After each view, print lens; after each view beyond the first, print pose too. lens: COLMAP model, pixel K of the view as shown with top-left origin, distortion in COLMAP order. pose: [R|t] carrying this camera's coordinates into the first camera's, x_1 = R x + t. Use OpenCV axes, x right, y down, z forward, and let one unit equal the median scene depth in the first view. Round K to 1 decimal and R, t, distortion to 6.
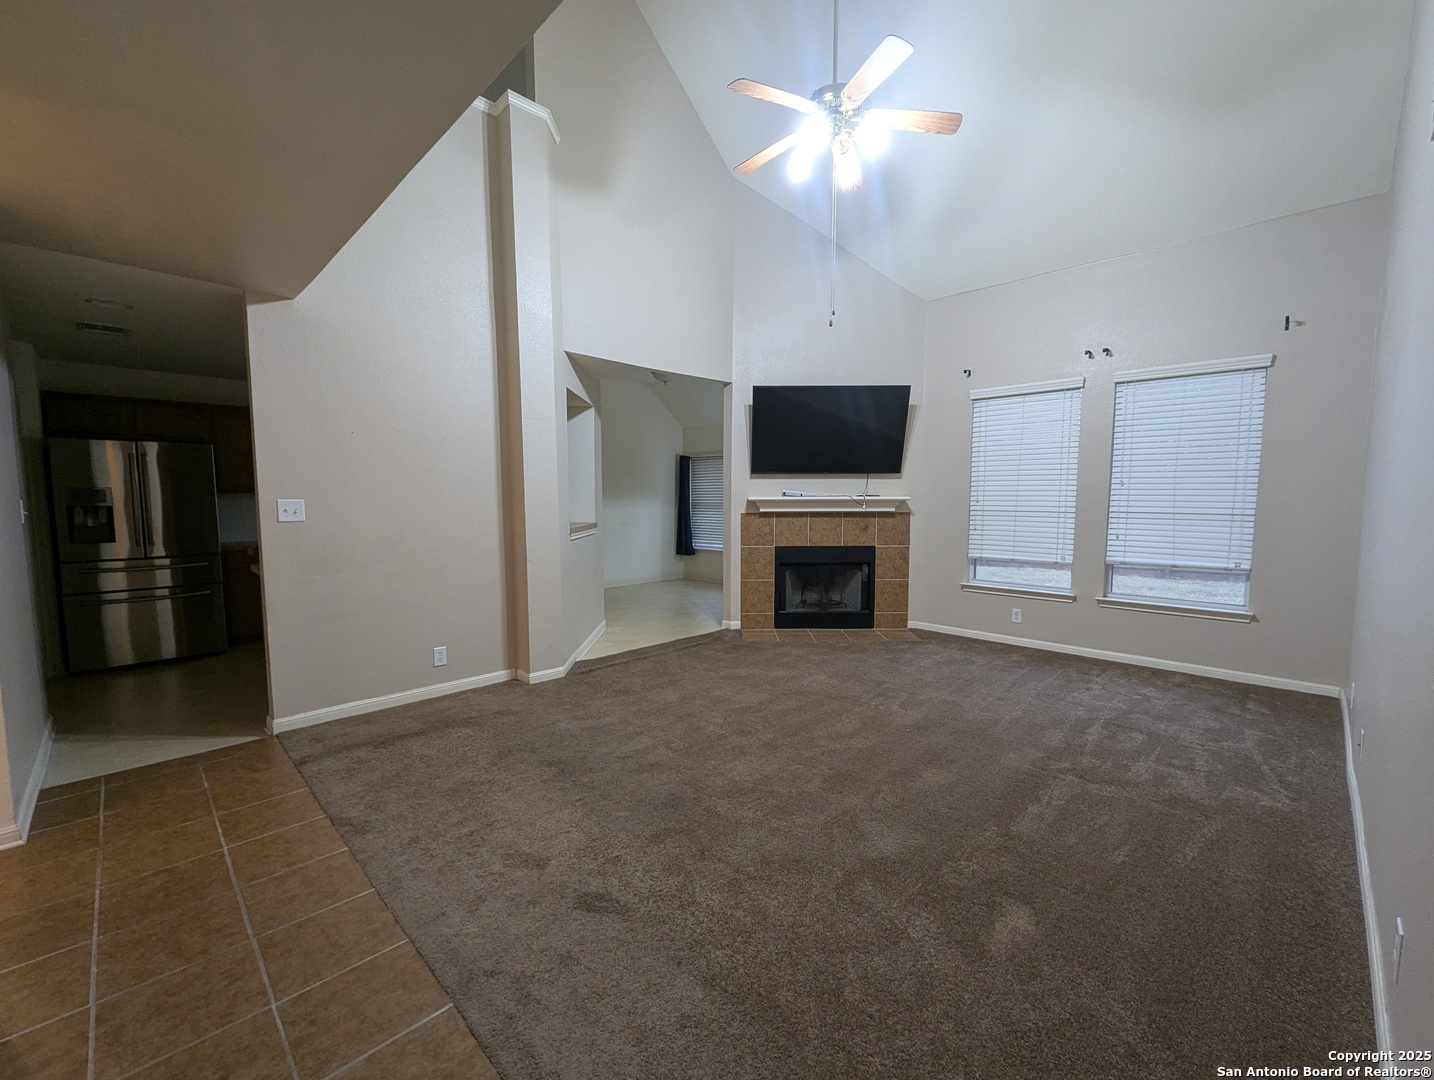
lens RADIAL K [[597.6, 0, 717.0], [0, 597.6, 540.0], [0, 0, 1]] dist [-0.000540, -0.000016]
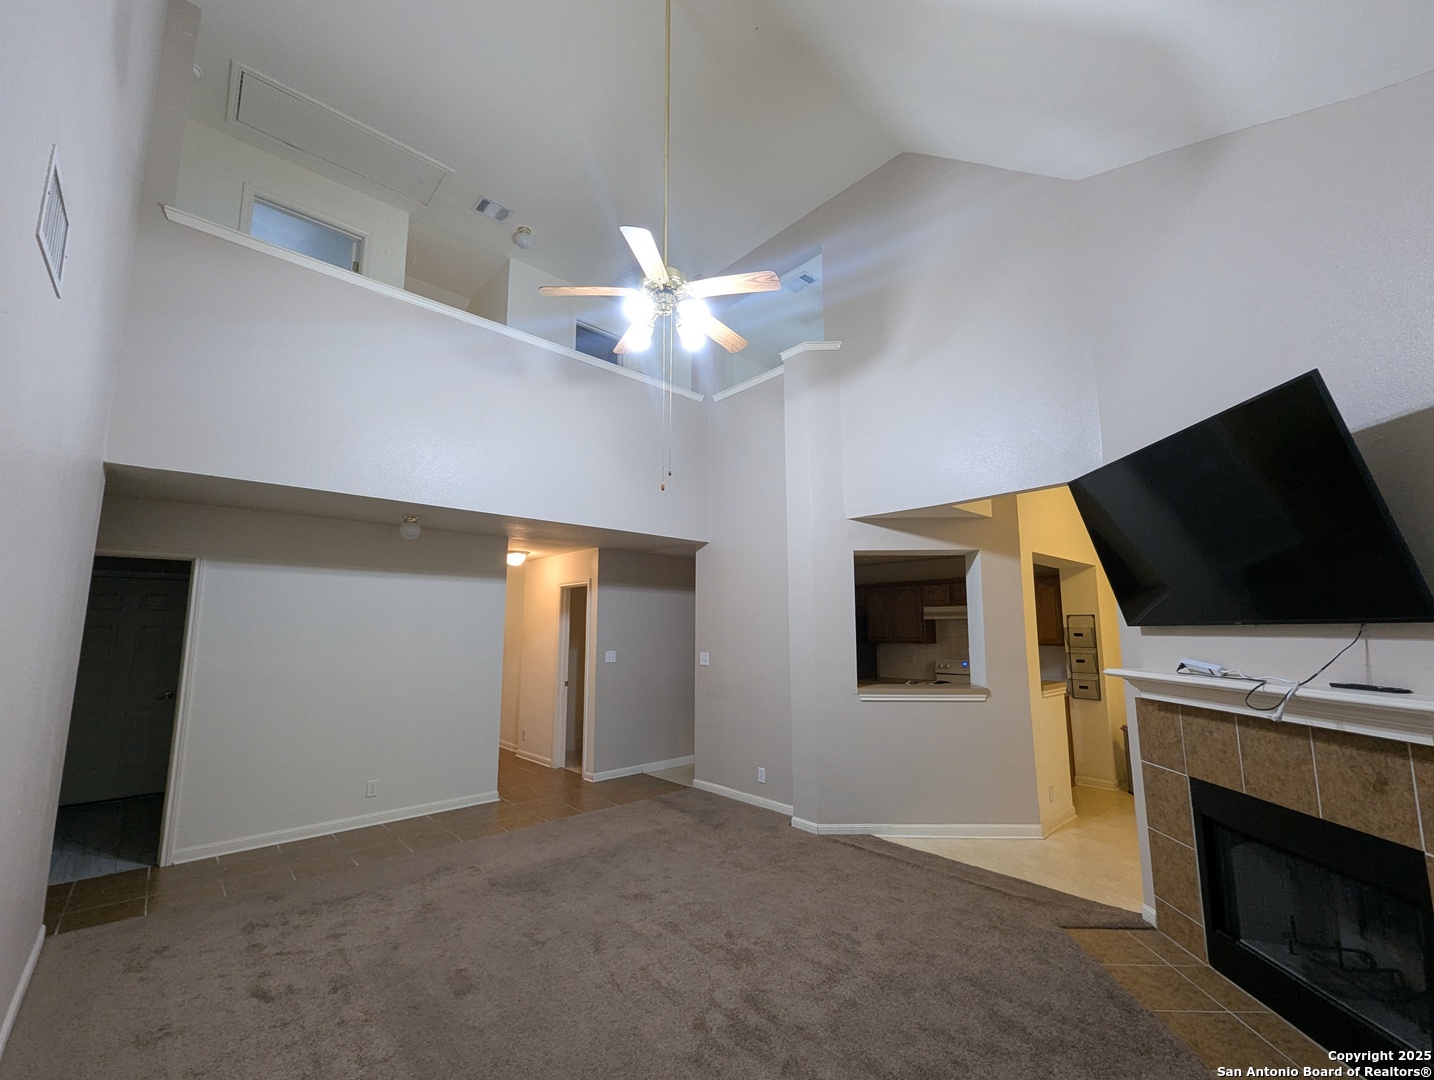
lens RADIAL K [[597.6, 0, 717.0], [0, 597.6, 540.0], [0, 0, 1]] dist [-0.000540, -0.000016]
pose [[-0.039578, -0.146834, -0.988369, 0.621029], [-0.075555, 0.986752, -0.143568, -0.080024], [0.996356, 0.068994, -0.050148, 0.630032]]
